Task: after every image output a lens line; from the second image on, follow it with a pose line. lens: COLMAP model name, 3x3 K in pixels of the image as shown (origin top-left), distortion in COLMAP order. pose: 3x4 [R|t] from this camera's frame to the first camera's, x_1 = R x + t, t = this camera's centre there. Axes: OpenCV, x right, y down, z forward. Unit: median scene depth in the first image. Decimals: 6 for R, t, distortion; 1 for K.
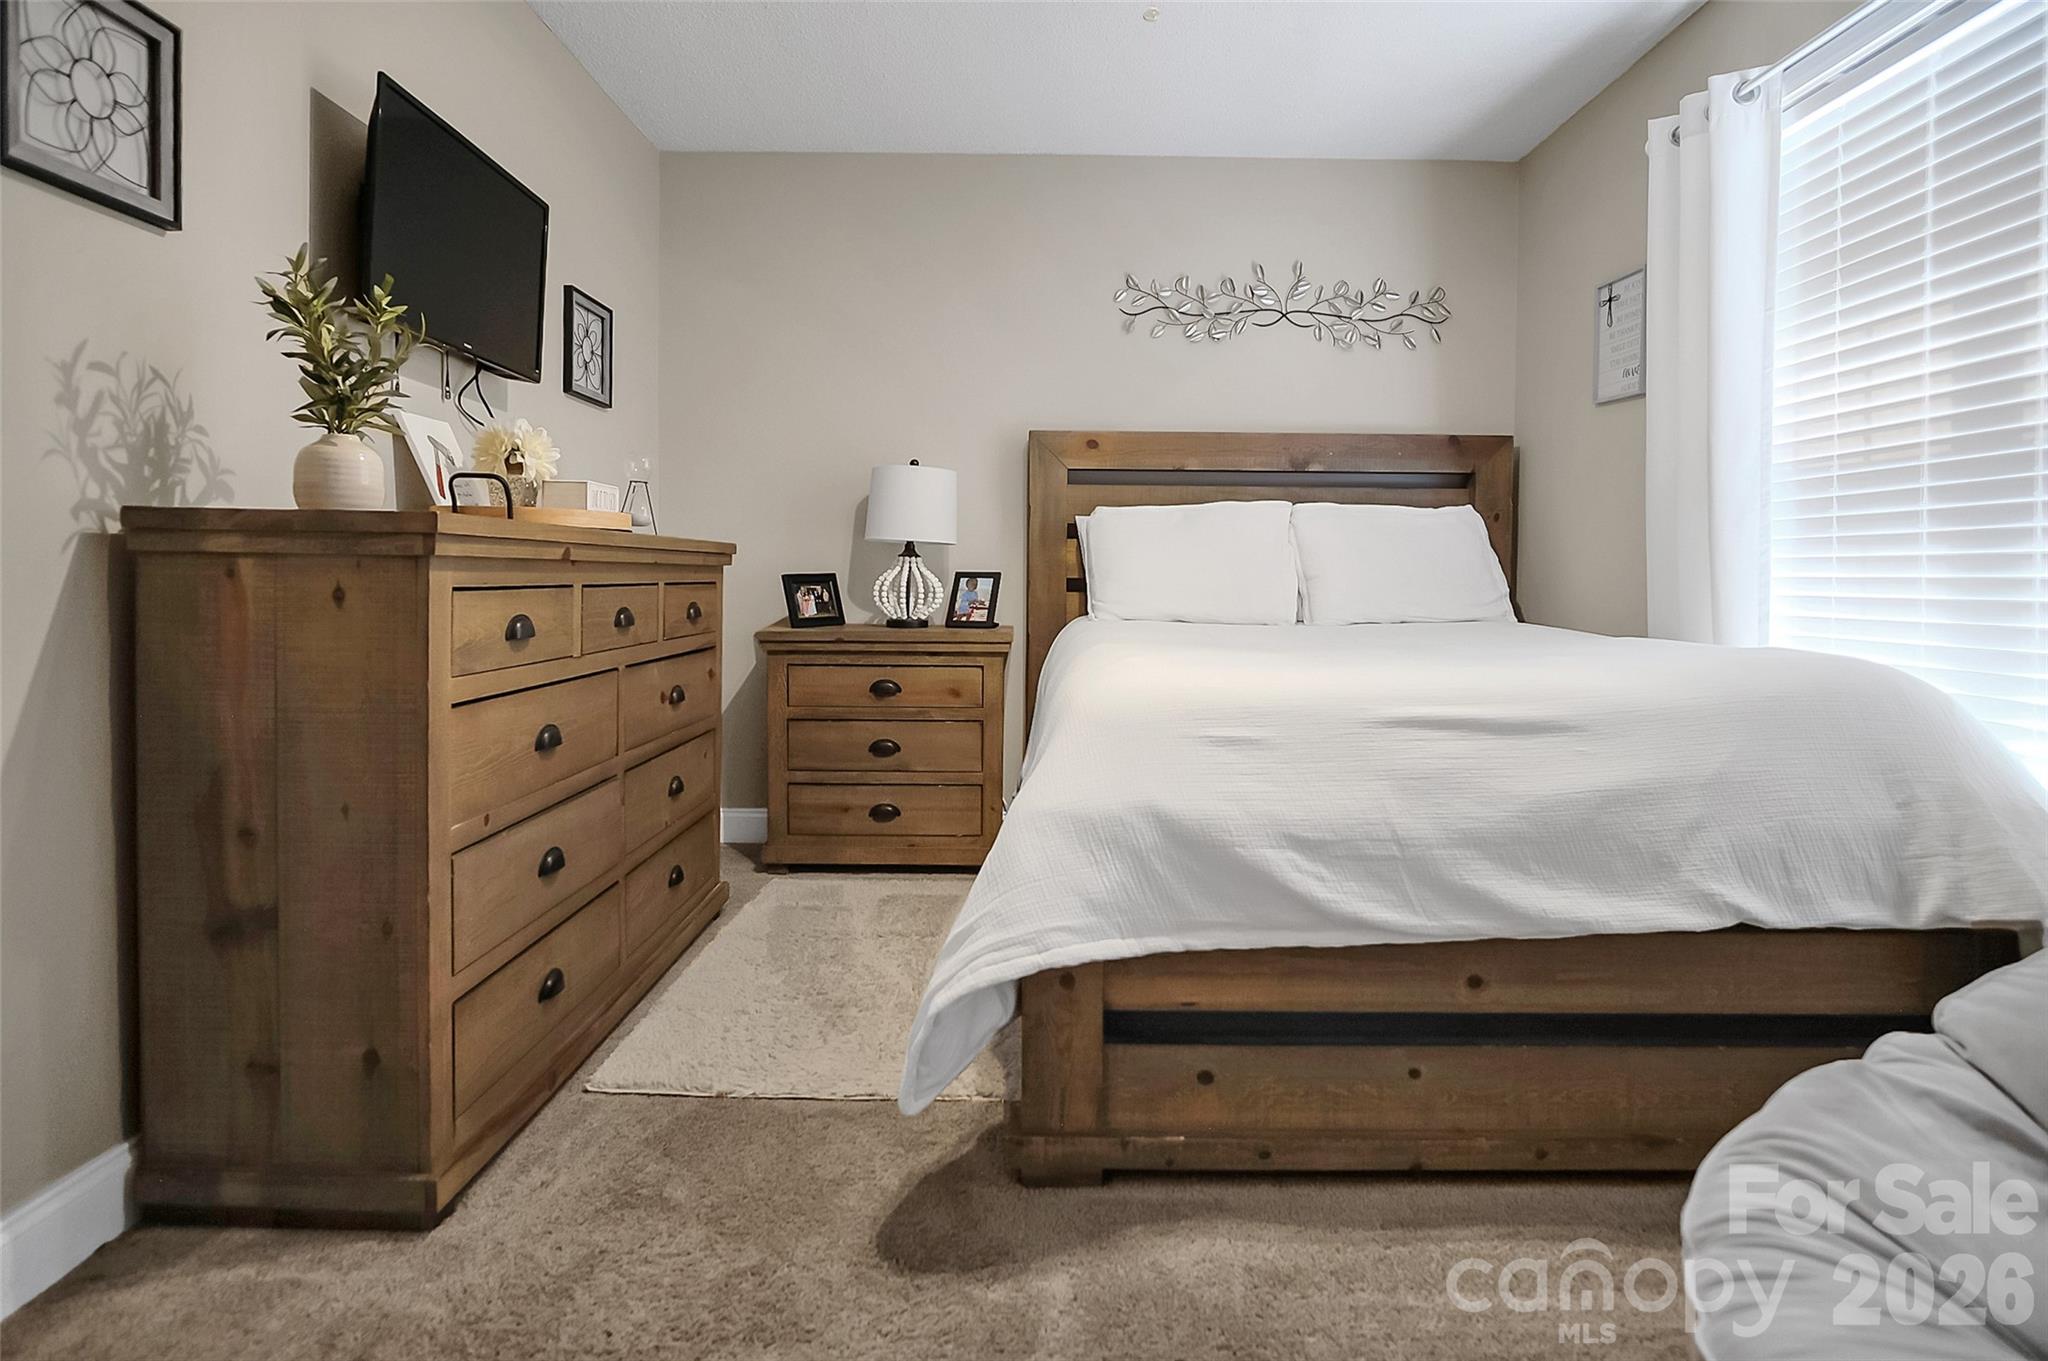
lens RADIAL K [[1119.1, 0, 1006.3], [0, 1119.1, 628.4], [0, 0, 1]] dist [-0.025686, 0.004495]
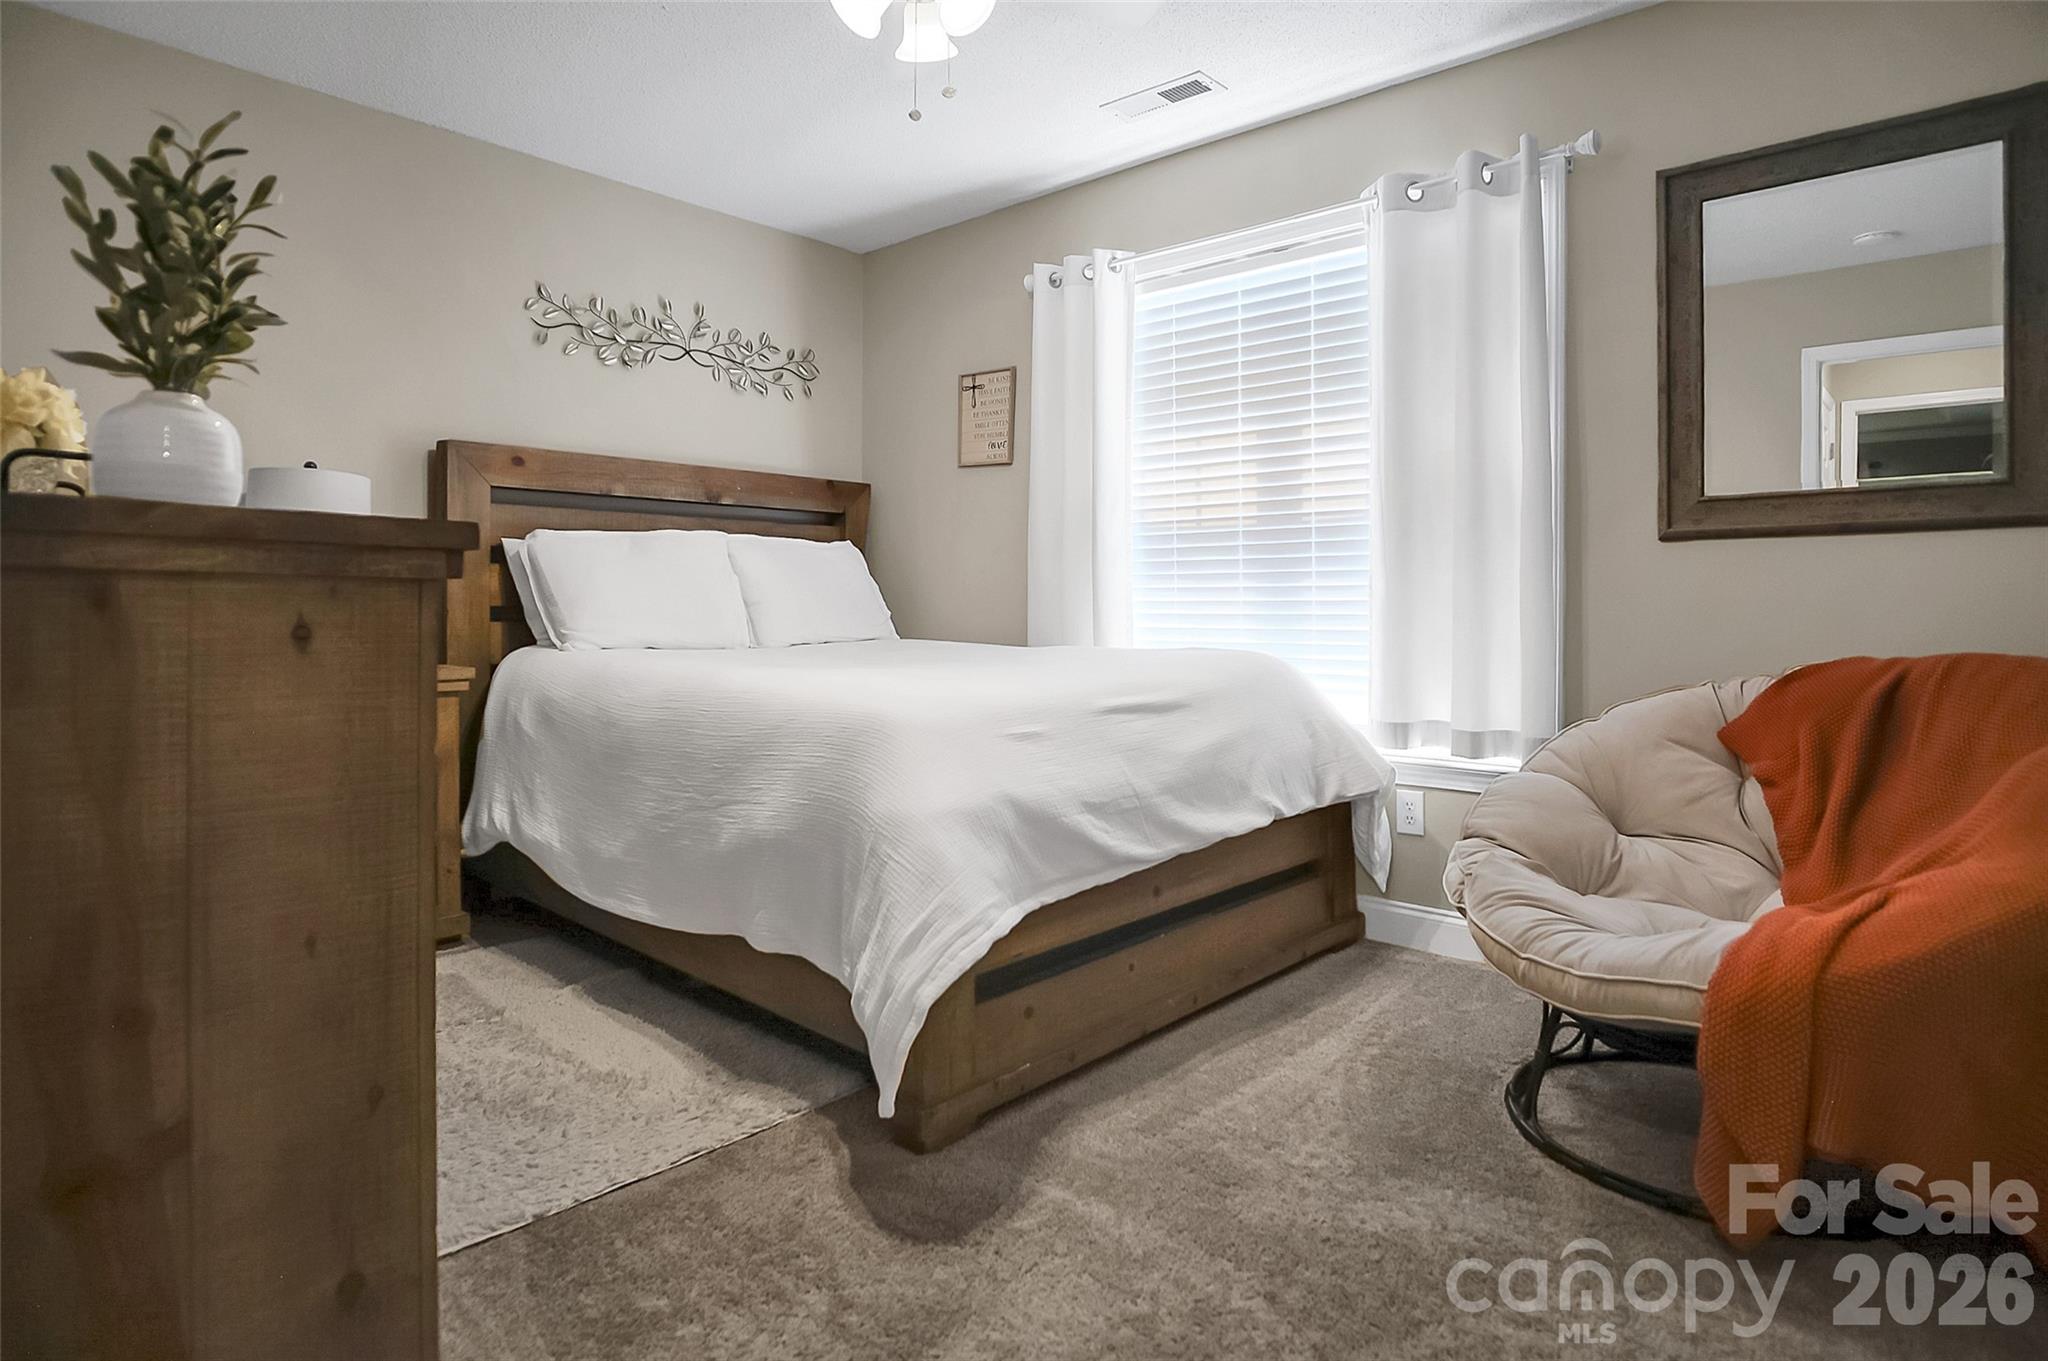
lens RADIAL K [[1124.4, 0, 1010.9], [0, 1124.4, 642.5], [0, 0, 1]] dist [-0.037079, 0.017217]
pose [[0.668823, -0.031026, 0.742774, -0.363869], [0.039243, 0.999209, 0.006402, -0.005210], [-0.742385, 0.024866, 0.669512, 0.090644]]
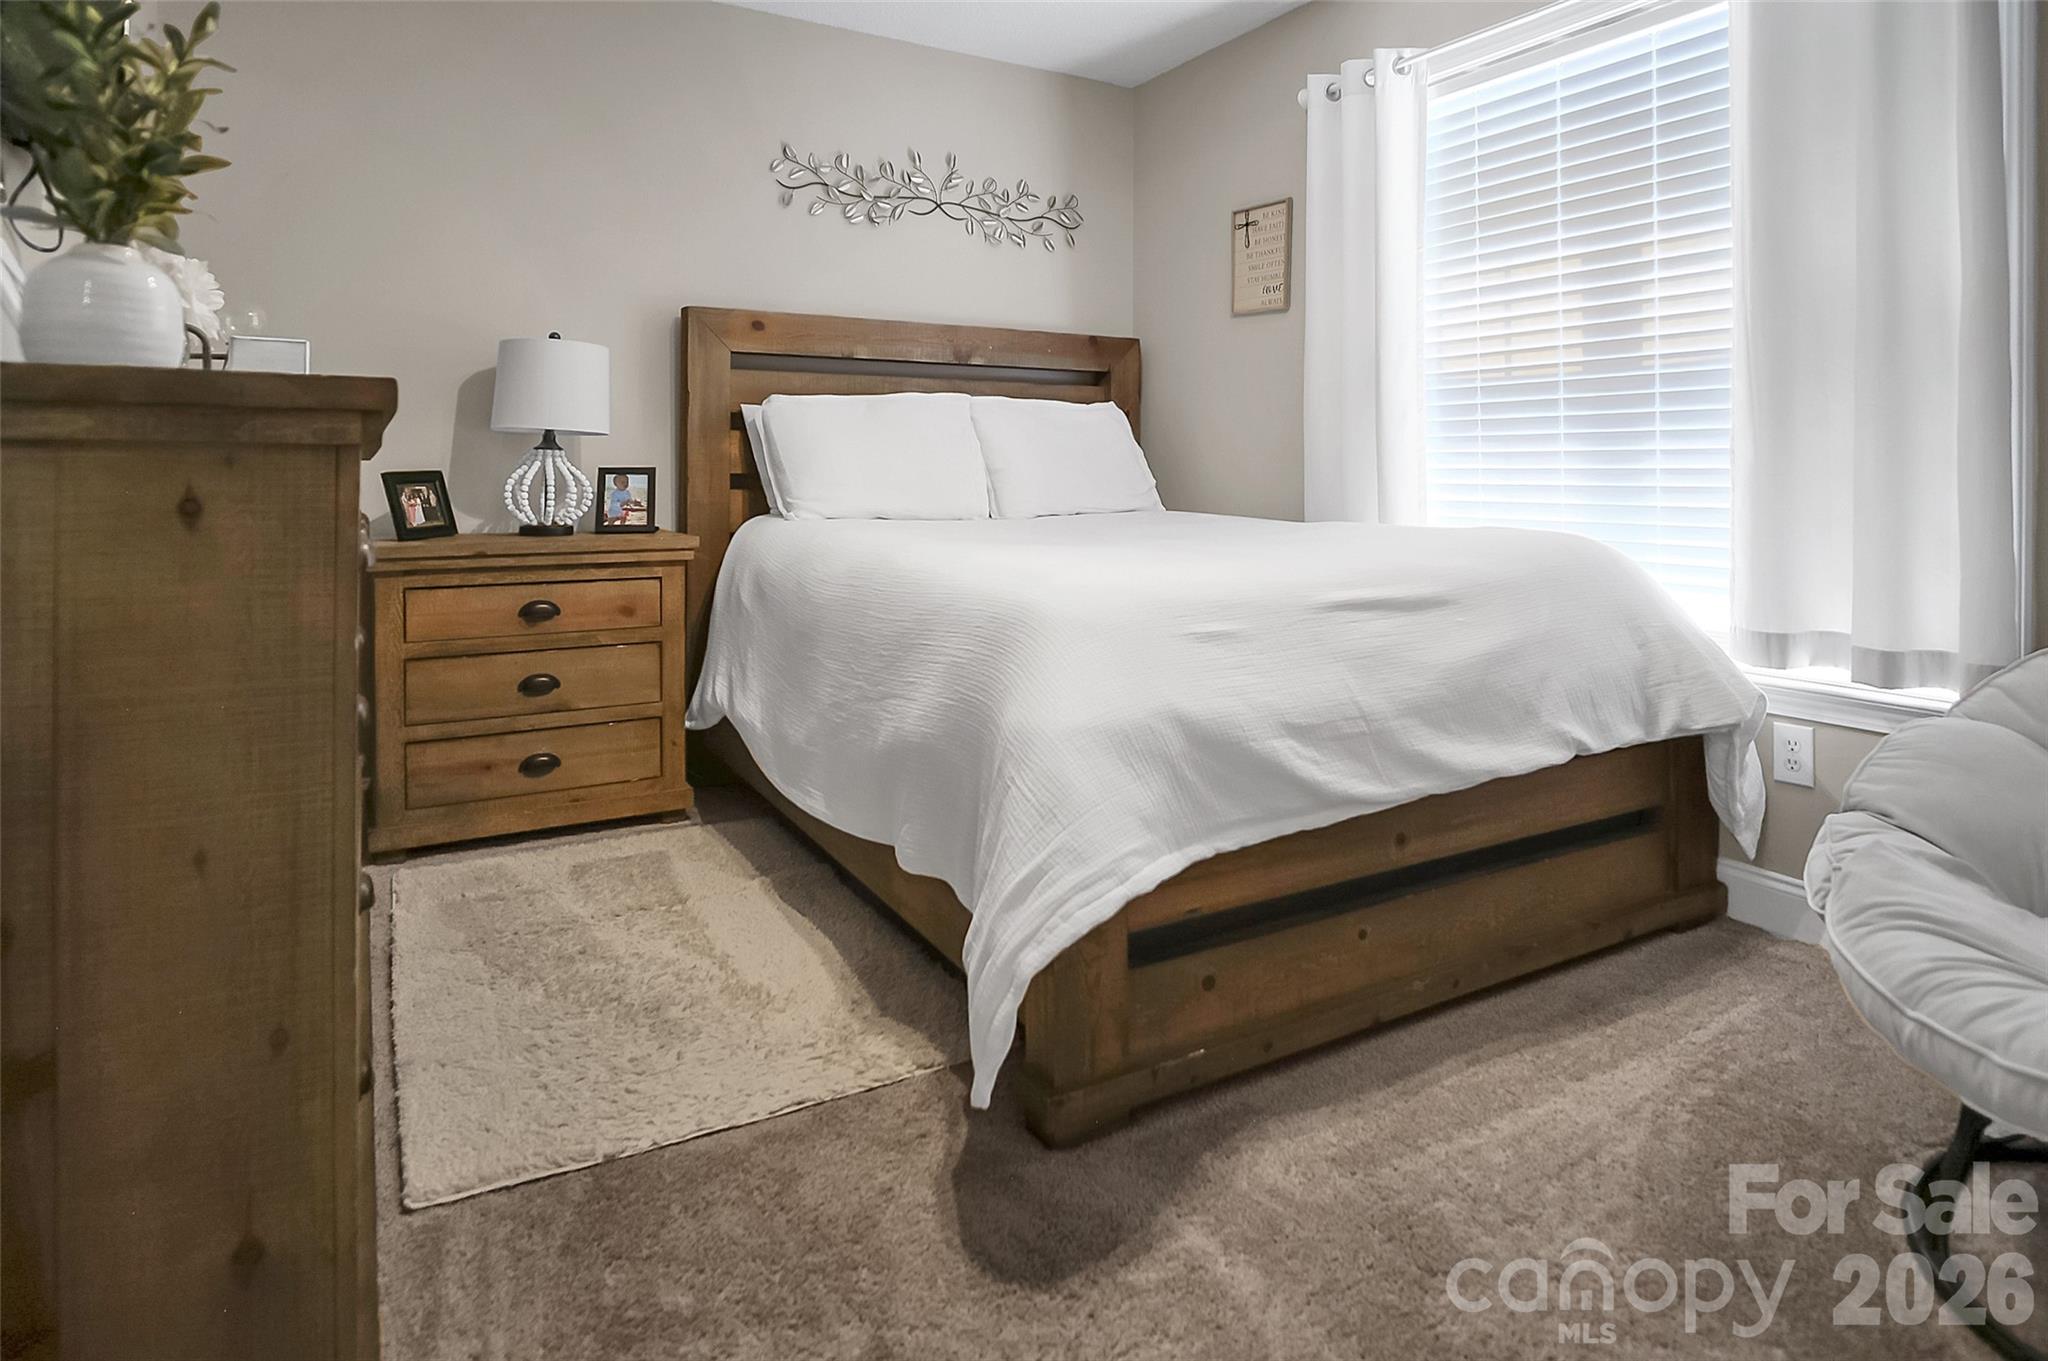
lens RADIAL K [[1160.9, 0, 1017.9], [0, 1160.9, 492.0], [0, 0, 1]] dist [-0.024258, 0.004086]
pose [[0.860923, -0.014734, 0.508522, -0.235195], [0.028873, 0.999384, -0.019926, -0.005932], [-0.507916, 0.031837, 0.860818, 0.098585]]
